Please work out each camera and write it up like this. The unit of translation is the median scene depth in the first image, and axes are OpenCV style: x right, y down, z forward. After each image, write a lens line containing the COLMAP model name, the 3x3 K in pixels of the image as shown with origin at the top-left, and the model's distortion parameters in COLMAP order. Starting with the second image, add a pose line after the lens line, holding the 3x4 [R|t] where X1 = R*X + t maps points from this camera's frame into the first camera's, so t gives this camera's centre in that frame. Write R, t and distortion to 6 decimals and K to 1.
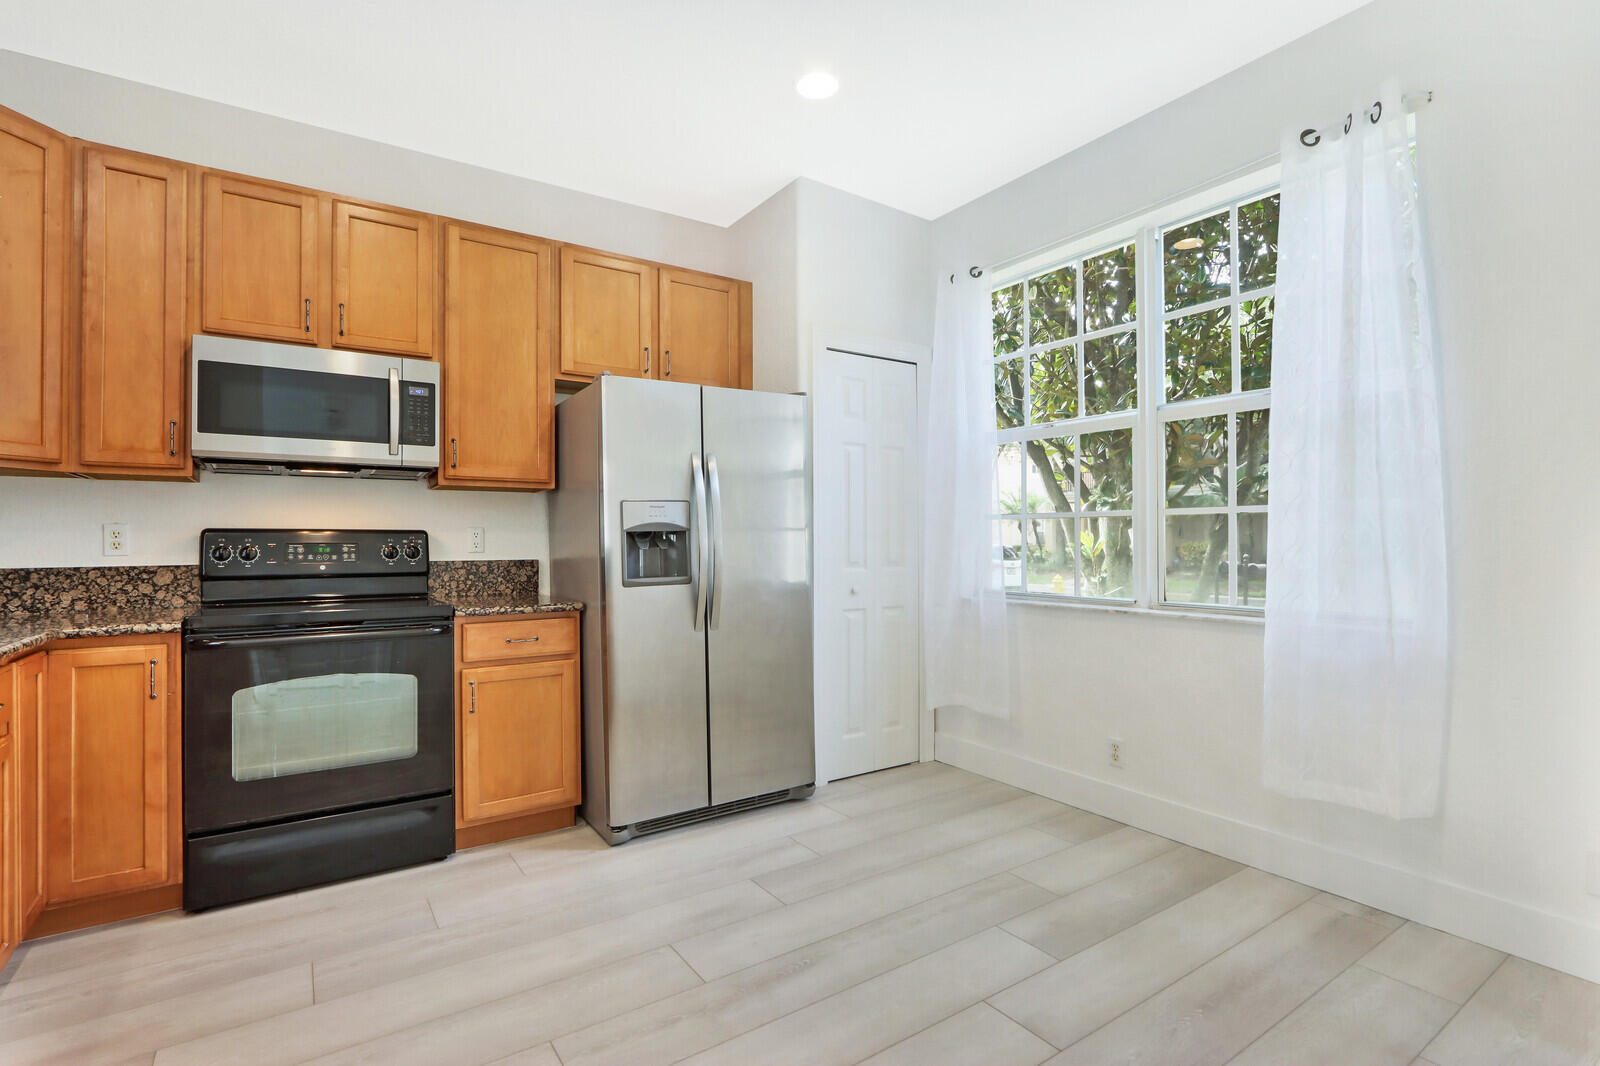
lens RADIAL K [[746.6, 0, 785.6], [0, 746.6, 552.3], [0, 0, 1]] dist [-0.017620, -0.000039]
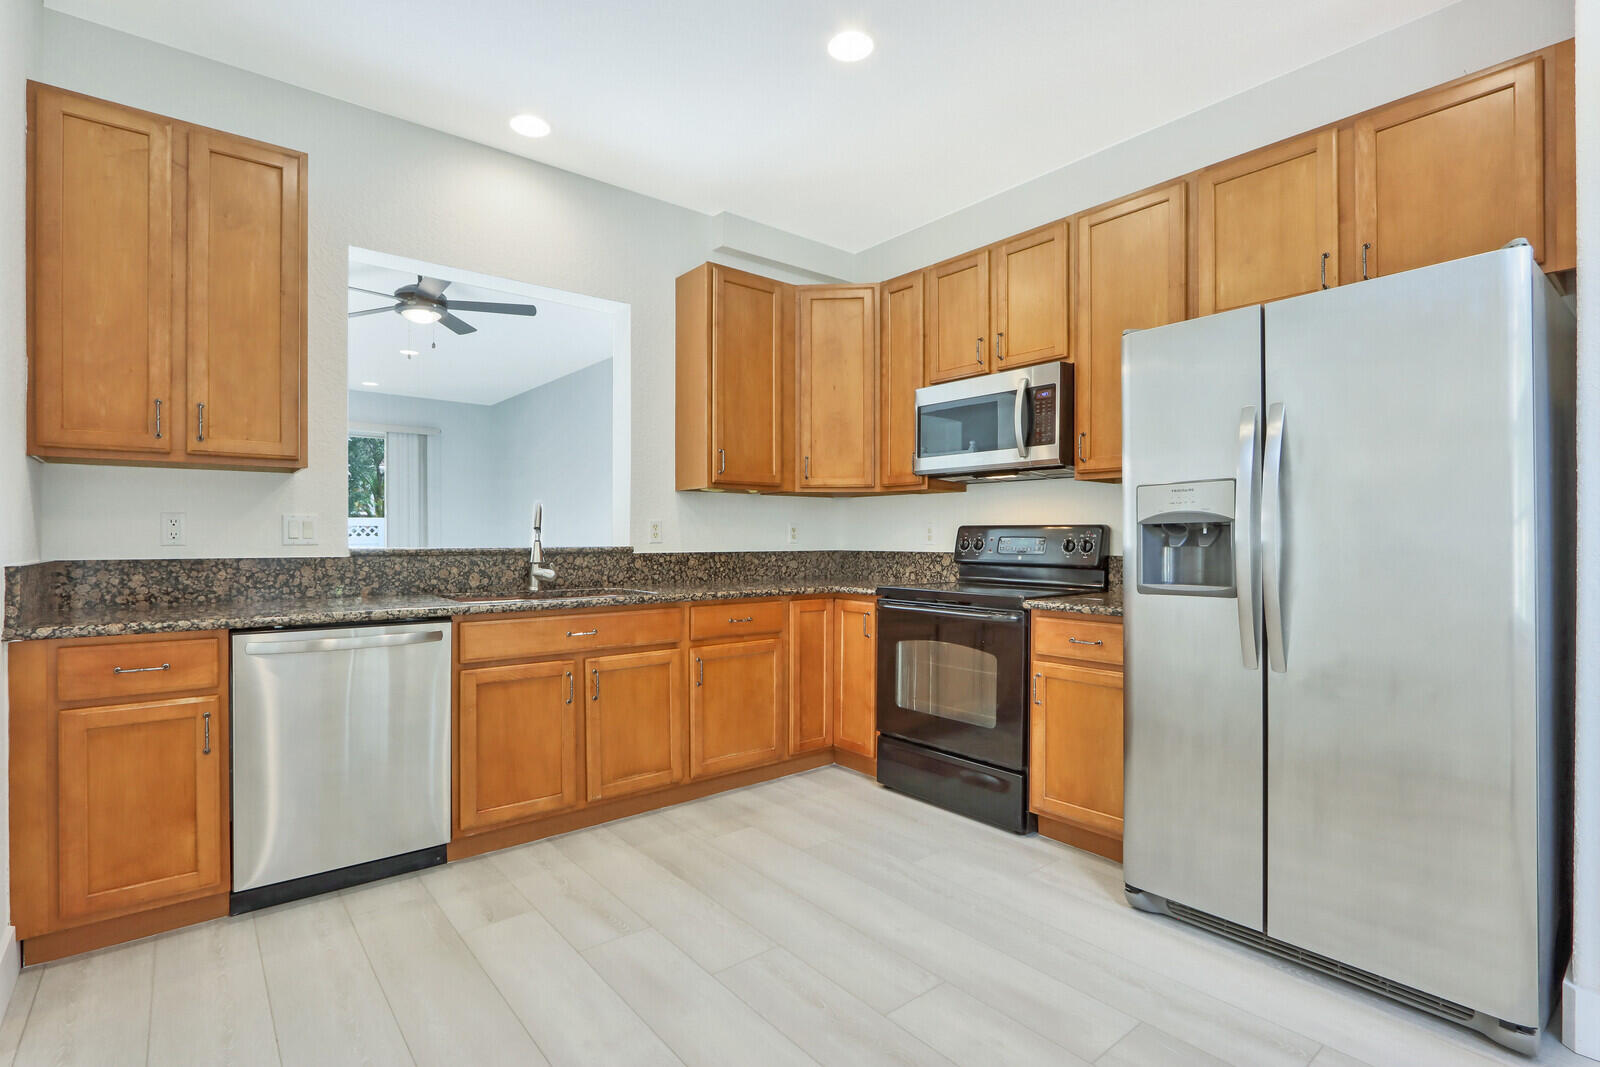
lens RADIAL K [[746.6, 0, 785.6], [0, 746.6, 552.8], [0, 0, 1]] dist [-0.017620, -0.000039]
pose [[0.096065, 0.025484, -0.995049, 0.559624], [-0.016326, 0.999578, 0.024024, -0.010364], [0.995241, 0.013937, 0.096440, 0.558016]]
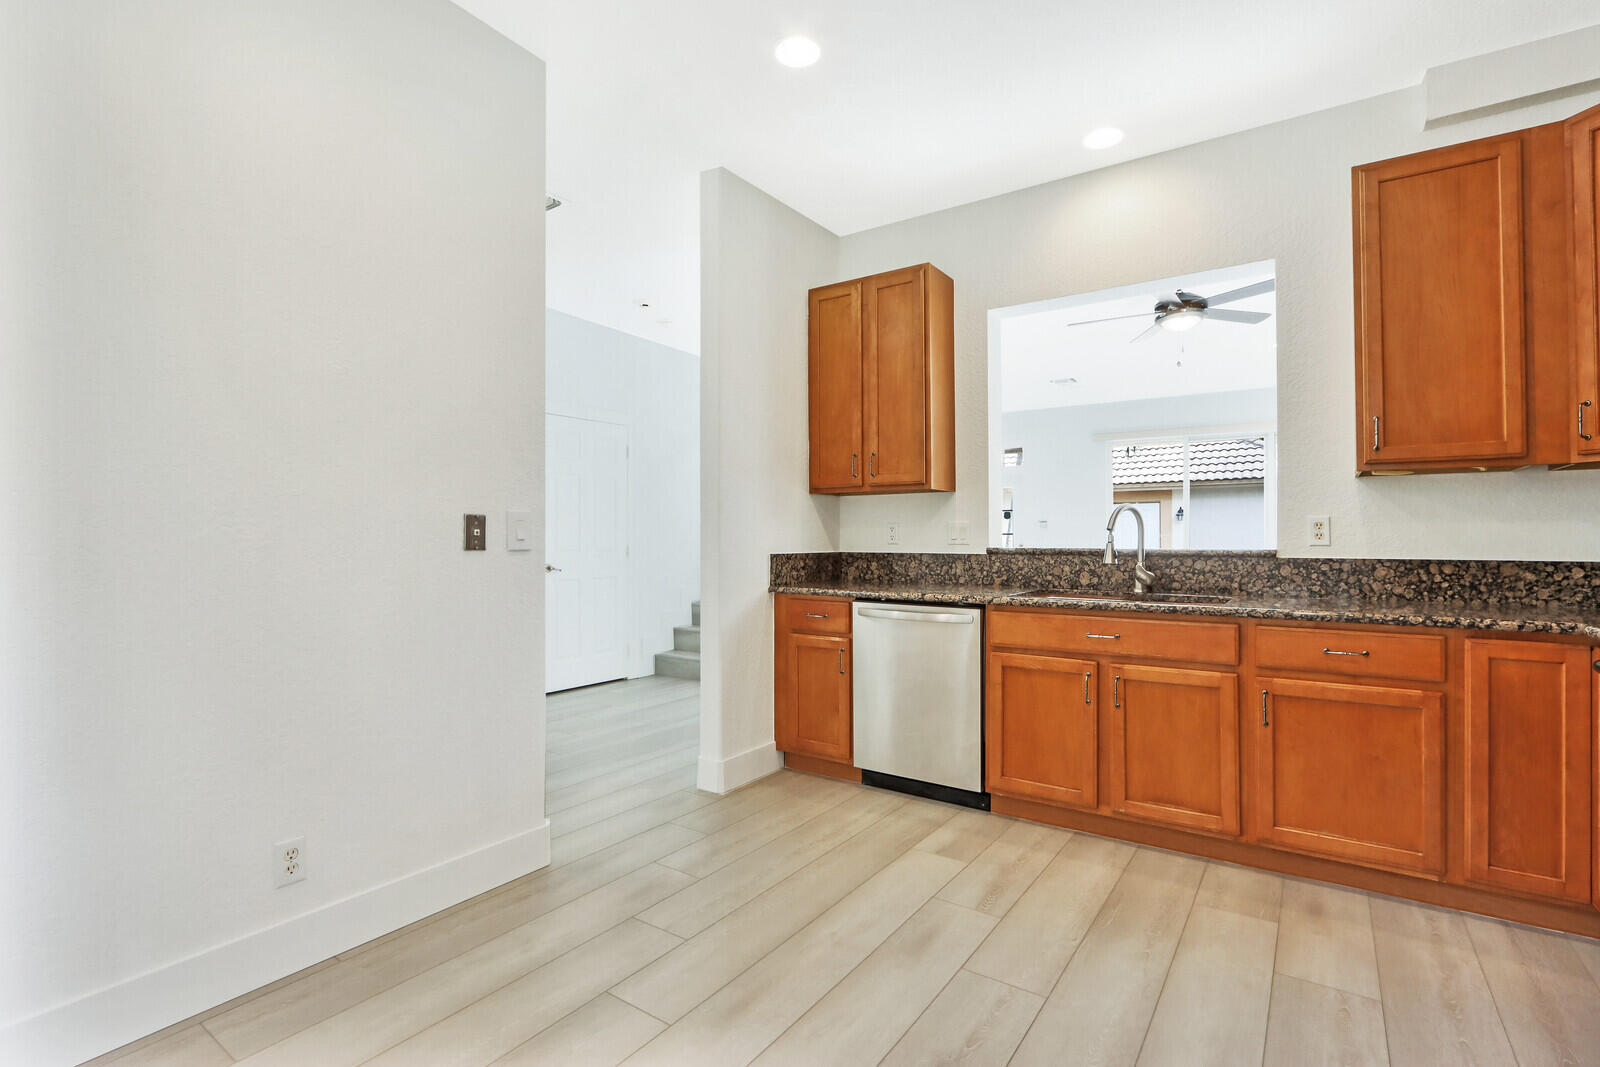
lens RADIAL K [[756.9, 0, 798.9], [0, 756.9, 541.3], [0, 0, 1]] dist [-0.013426, 0.000111]
pose [[-0.929724, 0.007762, -0.368176, 0.266922], [0.000140, 0.999785, 0.020724, -0.020814], [0.368258, 0.019216, -0.929525, 1.194126]]
